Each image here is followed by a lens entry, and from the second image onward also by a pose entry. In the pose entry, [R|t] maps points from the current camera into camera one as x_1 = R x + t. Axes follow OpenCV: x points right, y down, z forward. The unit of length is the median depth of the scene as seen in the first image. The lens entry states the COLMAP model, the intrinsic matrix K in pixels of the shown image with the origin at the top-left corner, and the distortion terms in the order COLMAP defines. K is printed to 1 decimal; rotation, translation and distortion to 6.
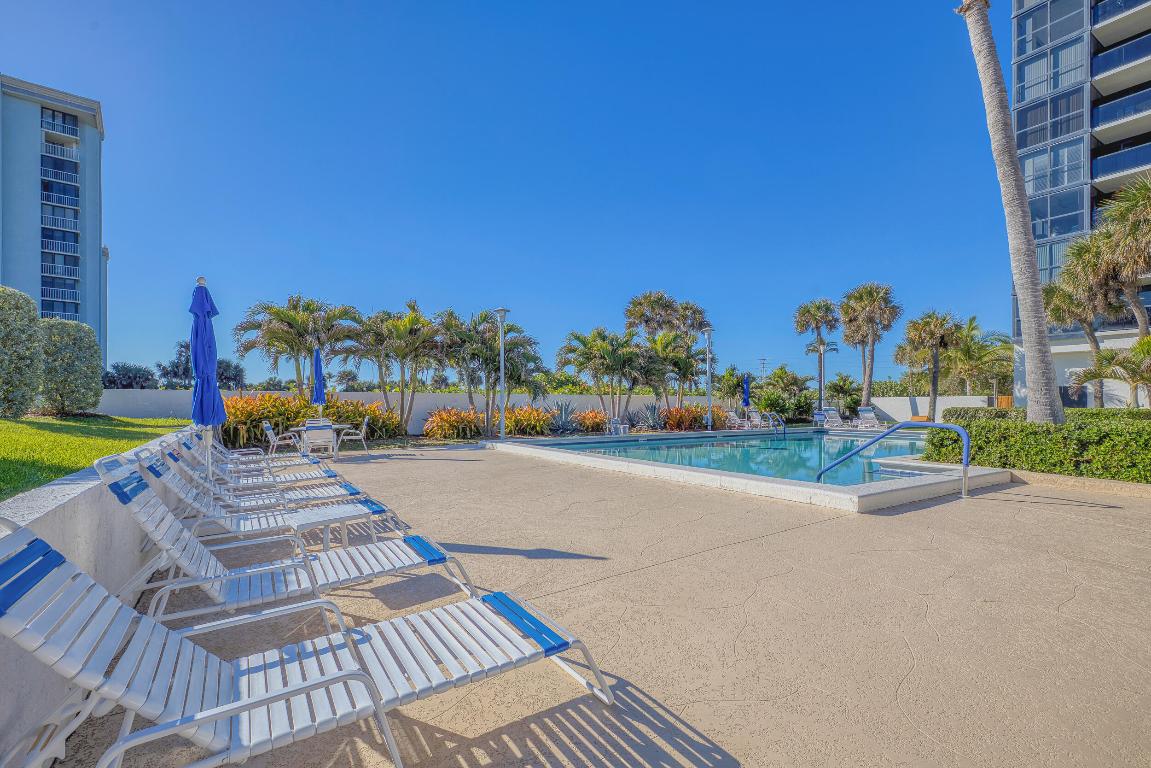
lens RADIAL K [[490.6, 0, 574.9], [0, 490.6, 402.4], [0, 0, 1]] dist [0.000798, 0.000104]
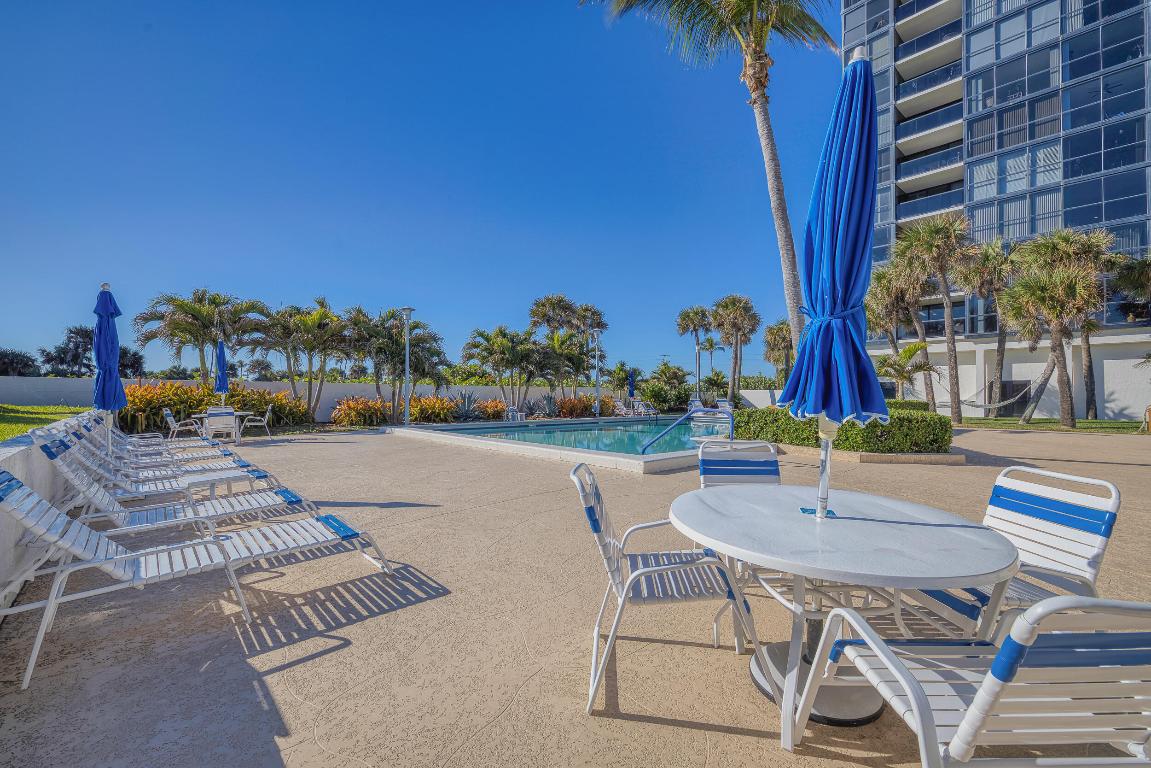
lens RADIAL K [[470.8, 0, 575.5], [0, 470.8, 384.0], [0, 0, 1]] dist [0.000671, 0.000162]
pose [[0.988756, 0.008730, 0.149285, 0.065001], [-0.005871, 0.999791, -0.019579, 0.000201], [-0.149425, 0.018483, 0.988600, -0.098543]]
